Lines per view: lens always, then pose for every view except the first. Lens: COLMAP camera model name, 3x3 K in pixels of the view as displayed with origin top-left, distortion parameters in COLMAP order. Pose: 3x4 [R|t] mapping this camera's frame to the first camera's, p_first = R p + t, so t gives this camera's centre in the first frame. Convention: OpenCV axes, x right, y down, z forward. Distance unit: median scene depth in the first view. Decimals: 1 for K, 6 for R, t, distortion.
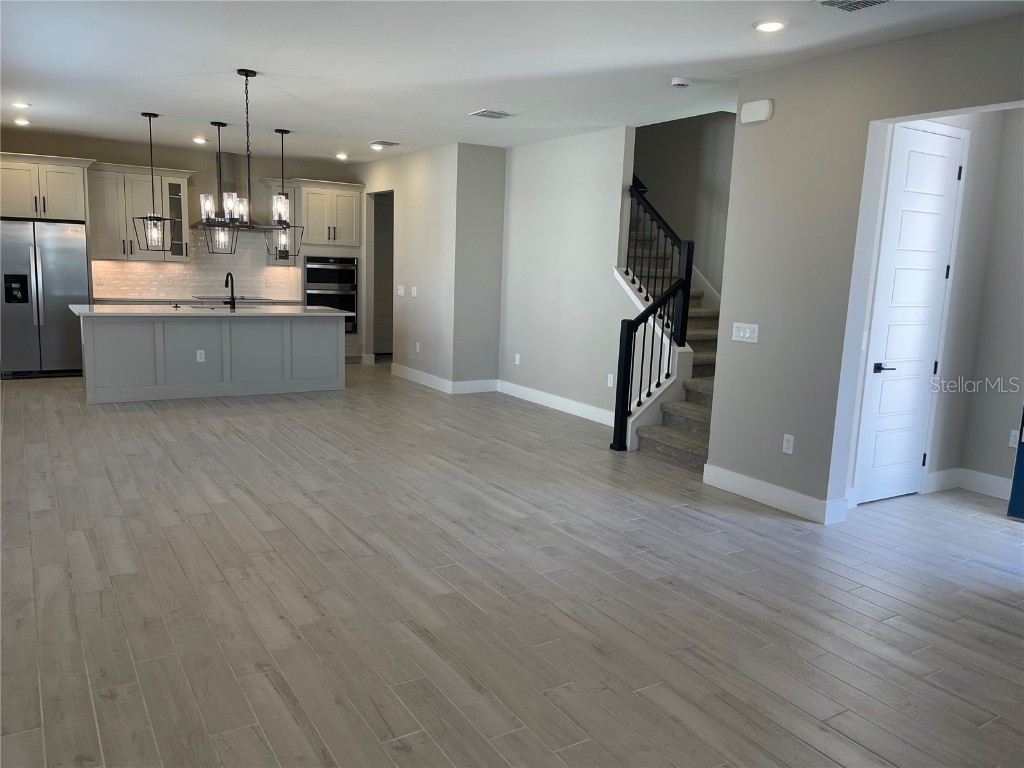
lens RADIAL K [[765.0, 0, 512.0], [0, 765.0, 384.0], [0, 0, 1]] dist [0.014170, 0.002767]
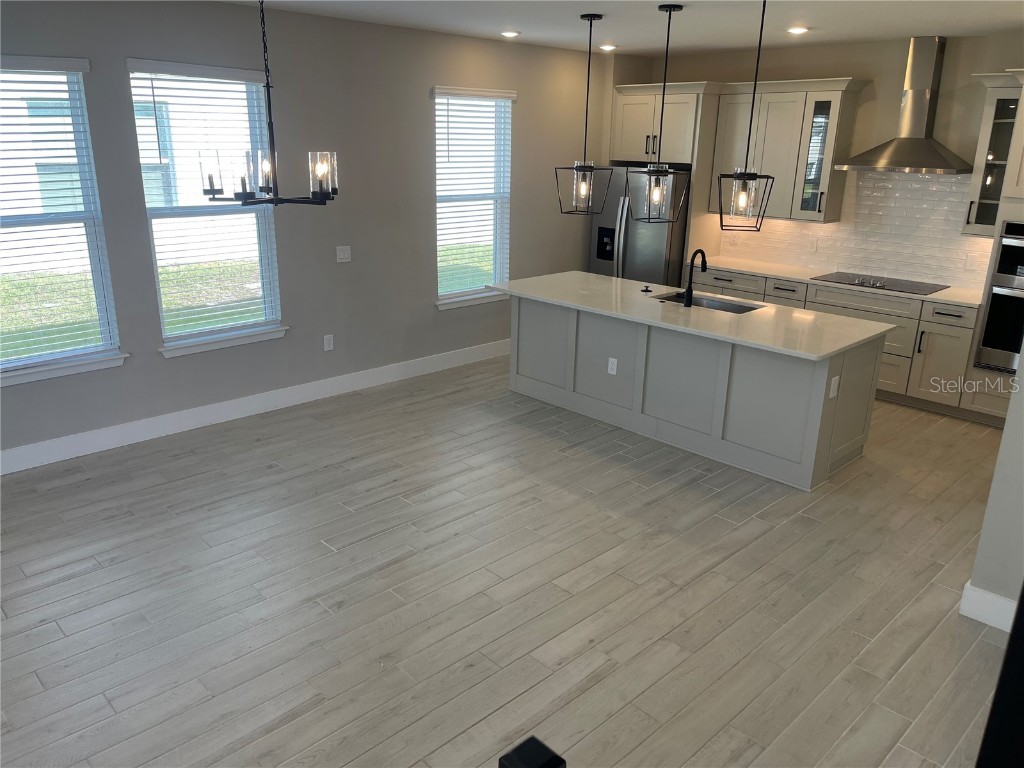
lens RADIAL K [[765.0, 0, 512.0], [0, 765.0, 384.0], [0, 0, 1]] dist [0.014170, 0.002767]
pose [[0.203200, 0.268920, -0.941484, 0.218689], [-0.164086, 0.957299, 0.238022, -0.157725], [0.965290, 0.106118, 0.238649, 0.680120]]
